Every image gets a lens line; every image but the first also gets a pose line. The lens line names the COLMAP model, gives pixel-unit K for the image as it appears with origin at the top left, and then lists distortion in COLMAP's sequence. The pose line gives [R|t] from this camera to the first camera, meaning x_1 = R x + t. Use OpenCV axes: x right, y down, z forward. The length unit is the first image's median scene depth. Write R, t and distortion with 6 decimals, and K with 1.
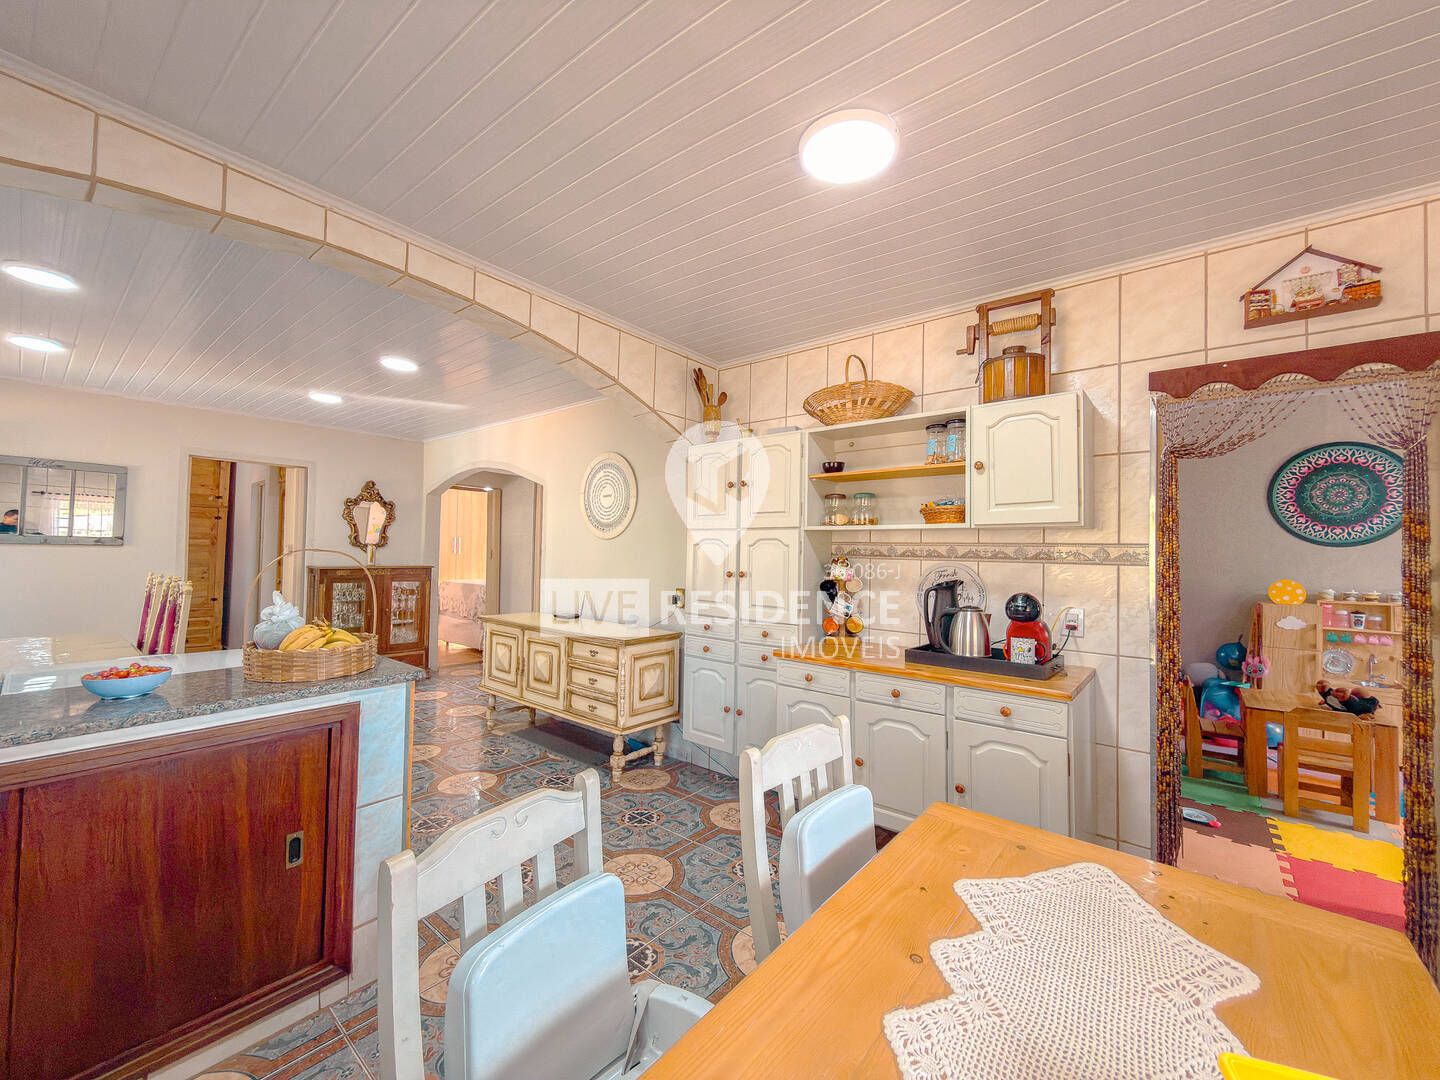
lens RADIAL K [[573.6, 0, 720.8], [0, 573.6, 539.2], [0, 0, 1]] dist [0.000729, -0.000219]
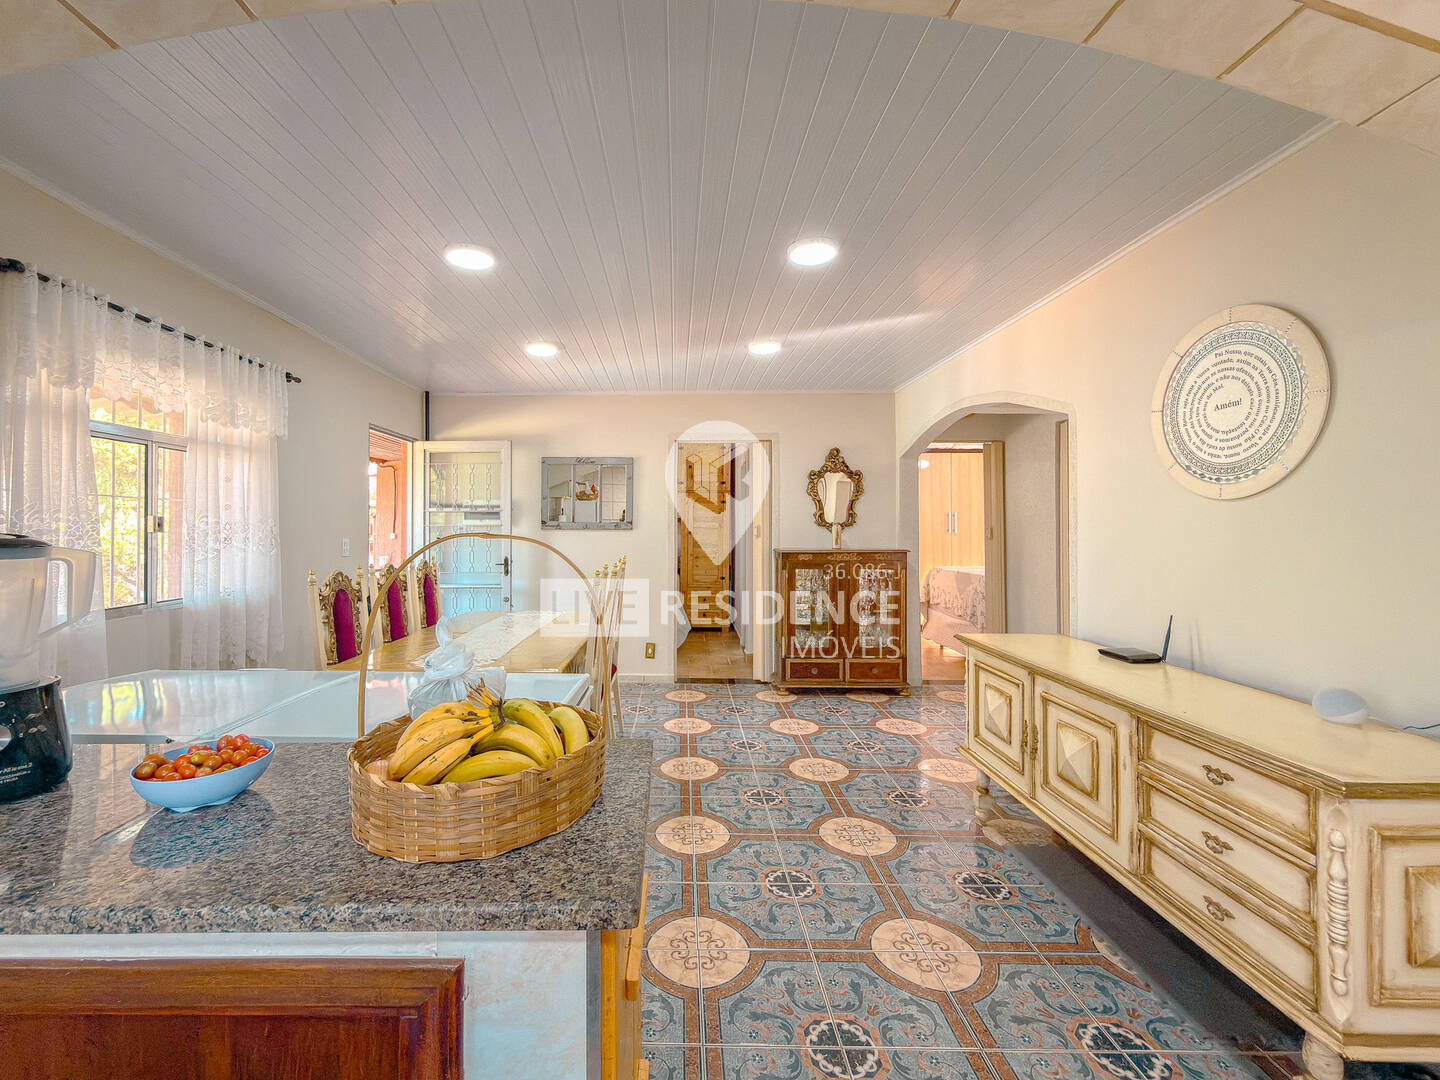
lens RADIAL K [[578.1, 0, 683.3], [0, 578.1, 523.8], [0, 0, 1]] dist [-0.000046, 0.000048]
pose [[0.620071, -0.022489, -0.784223, -0.124255], [0.030278, 0.999530, -0.004724, 0.009318], [0.783961, -0.020815, 0.620461, 0.428061]]
